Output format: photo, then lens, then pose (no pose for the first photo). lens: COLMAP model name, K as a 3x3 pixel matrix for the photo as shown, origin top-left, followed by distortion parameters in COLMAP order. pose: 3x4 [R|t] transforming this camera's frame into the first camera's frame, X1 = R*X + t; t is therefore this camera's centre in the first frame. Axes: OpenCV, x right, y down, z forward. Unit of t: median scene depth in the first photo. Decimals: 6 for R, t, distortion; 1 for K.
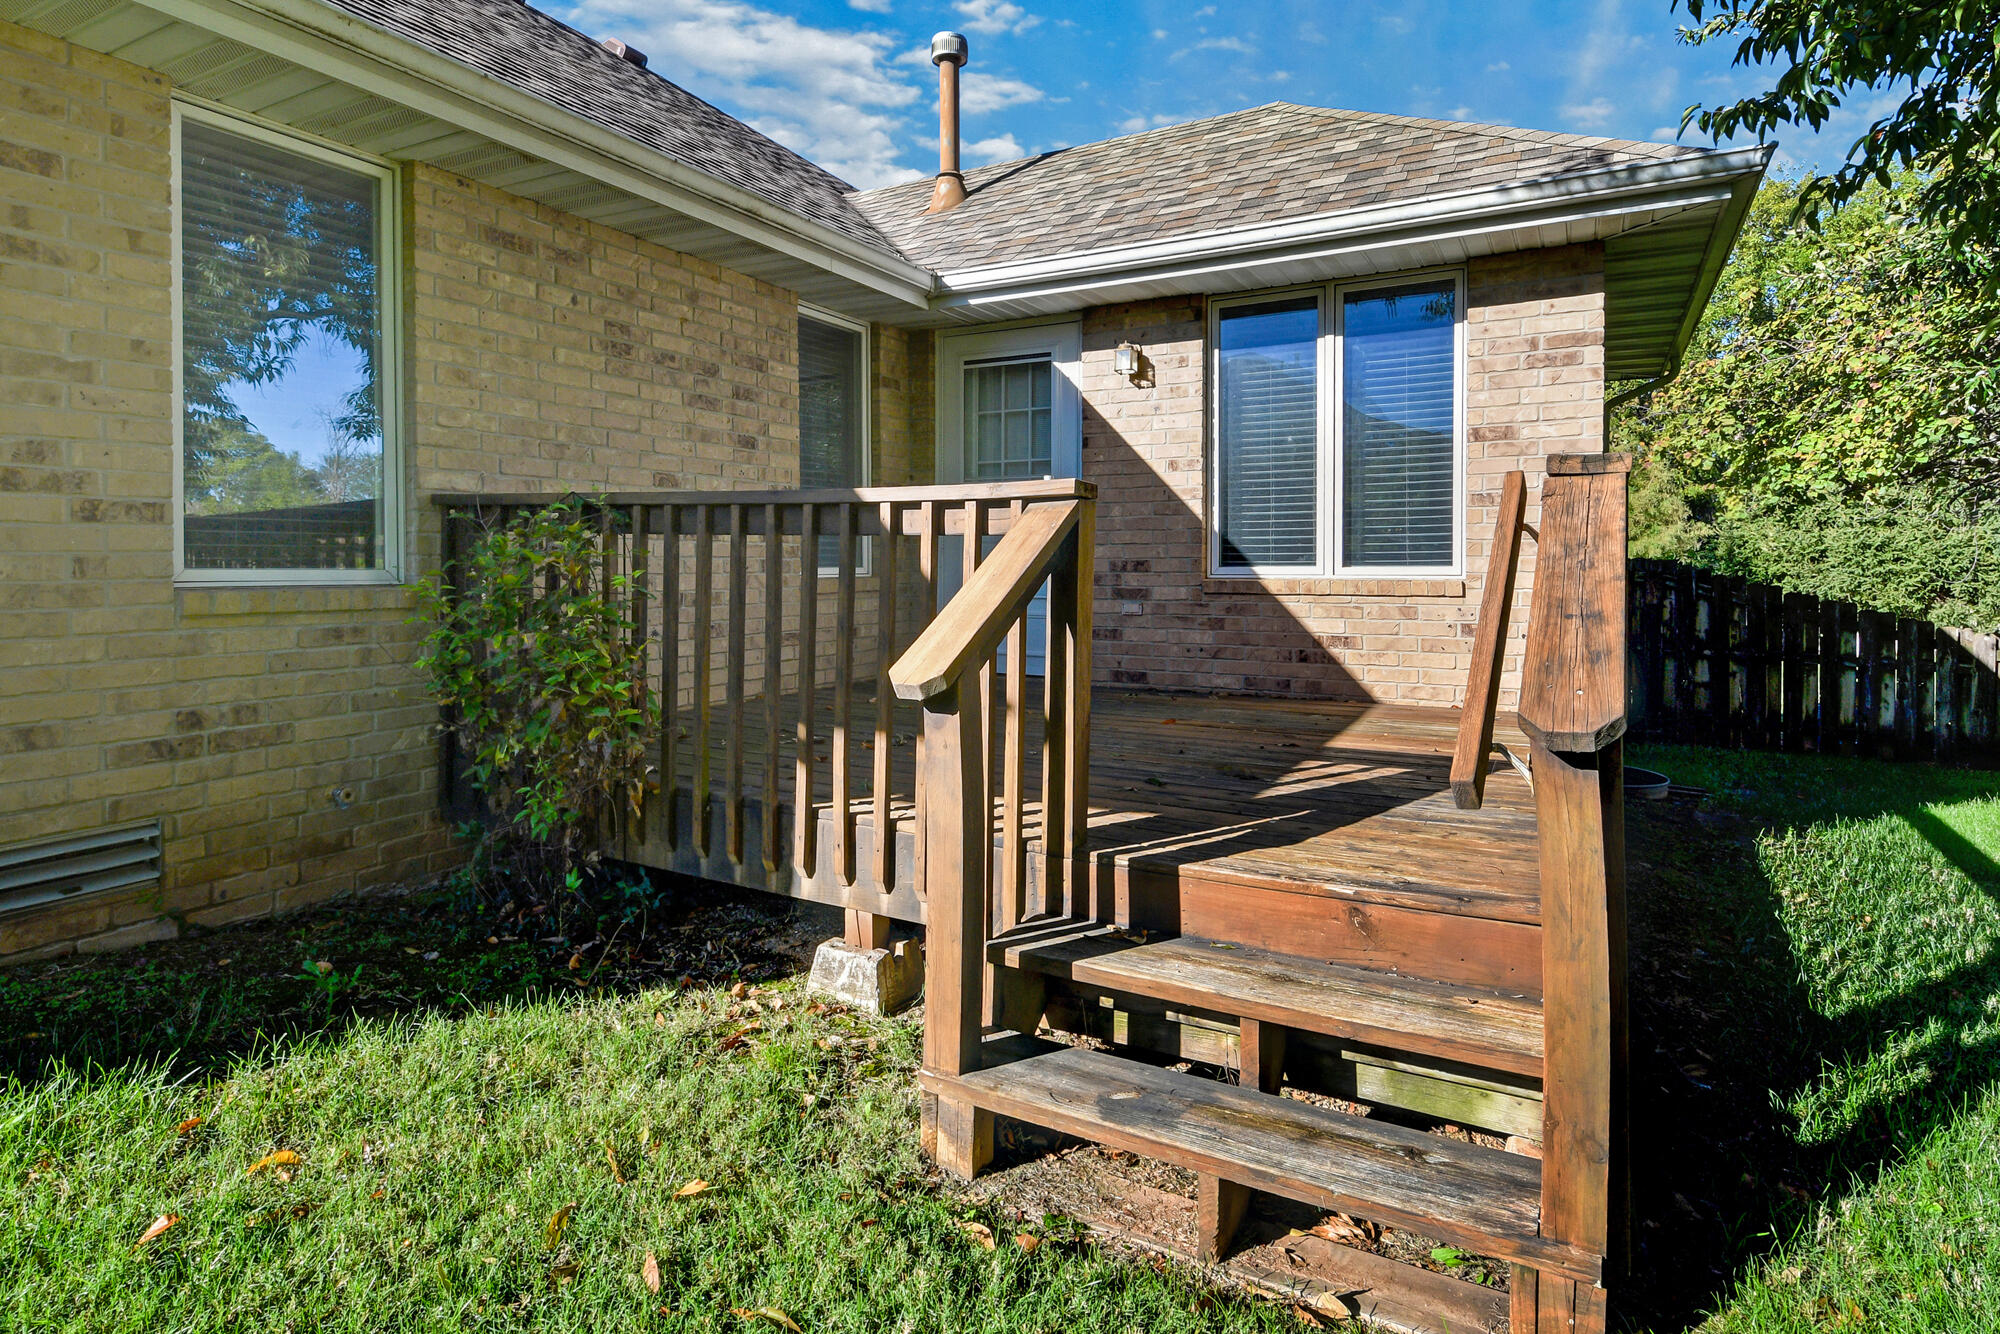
lens RADIAL K [[1067.7, 0, 992.4], [0, 1067.7, 584.6], [0, 0, 1]] dist [0.030793, -0.001548]
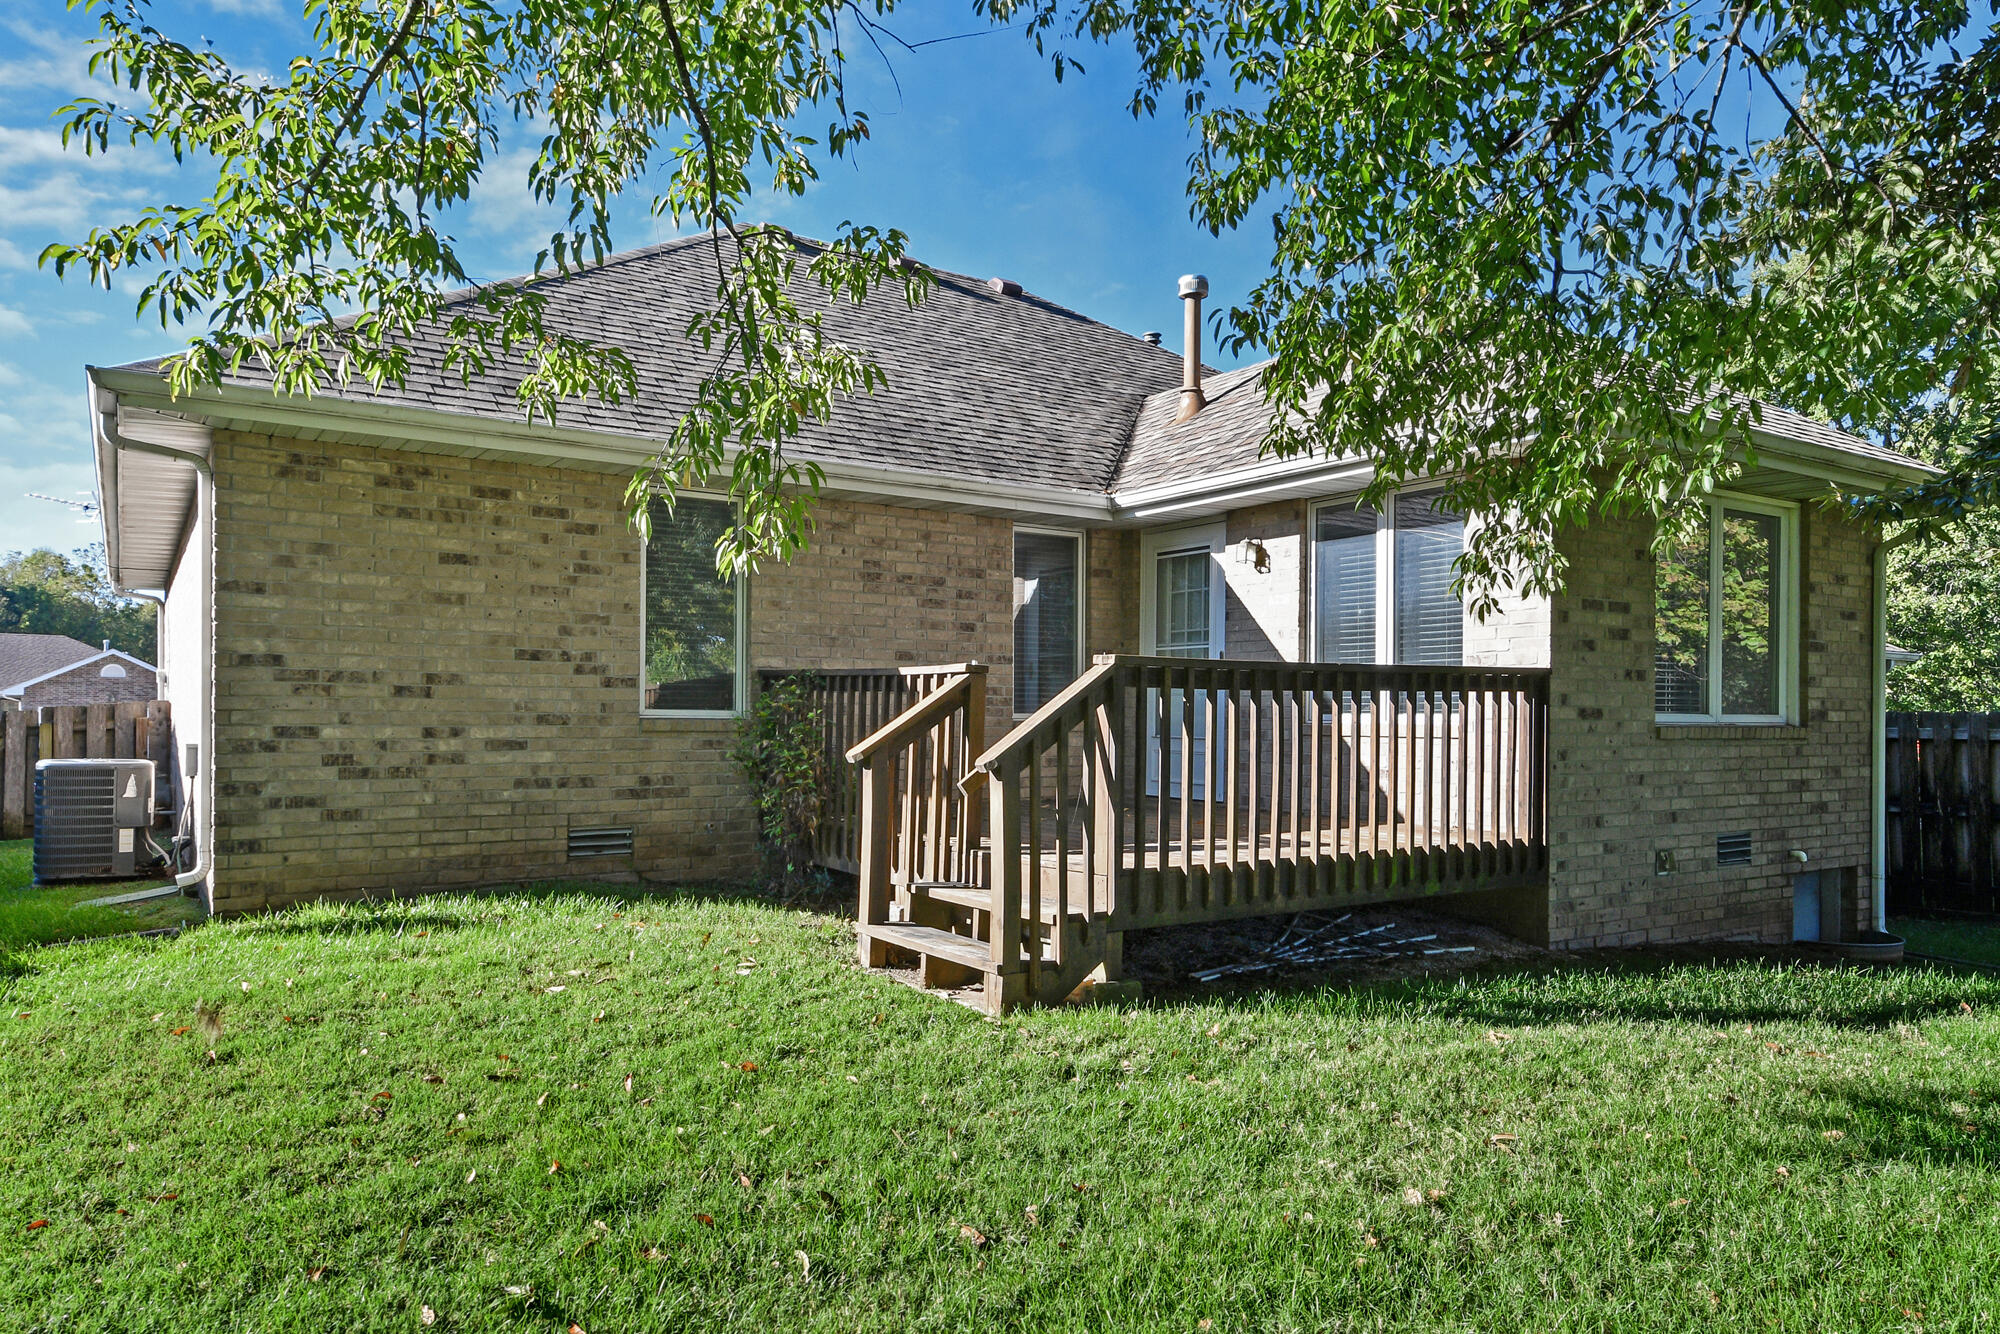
lens RADIAL K [[1286.5, 0, 987.5], [0, 1286.5, 727.0], [0, 0, 1]] dist [0.065121, 0.000151]
pose [[0.890624, 0.009437, -0.454643, 0.567949], [-0.015898, 0.999820, -0.010390, 0.020853], [0.454463, 0.016481, 0.890613, -0.532841]]
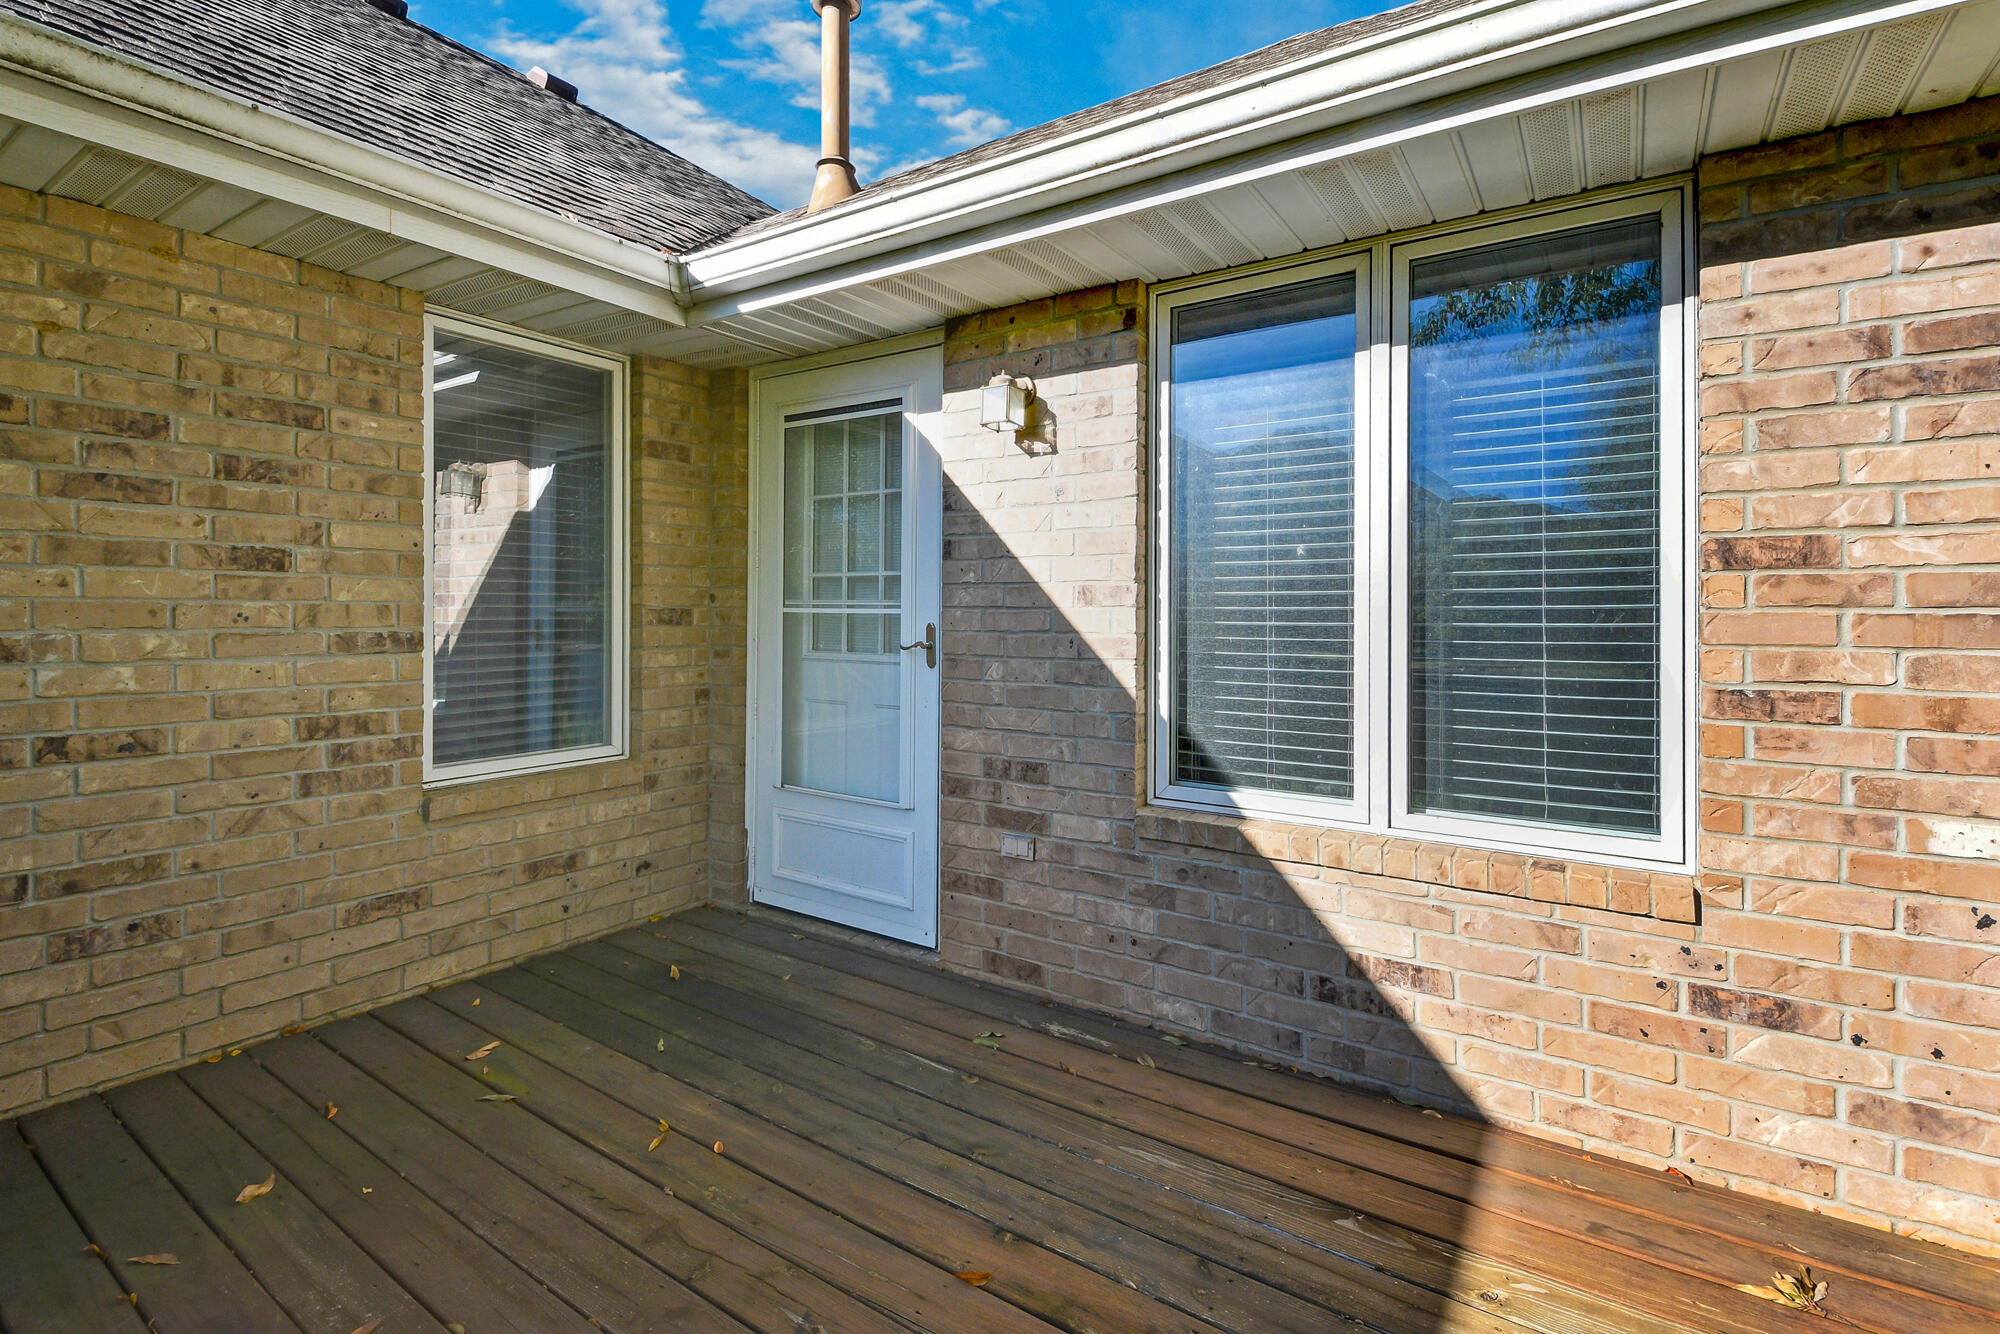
lens RADIAL K [[922.4, 0, 1001.5], [0, 922.4, 613.1], [0, 0, 1]] dist [0.031720, -0.028688]
pose [[0.996769, 0.005672, -0.080122, 0.166573], [-0.007287, 0.999776, -0.019885, -0.094177], [0.079991, 0.020405, 0.996587, 0.534105]]
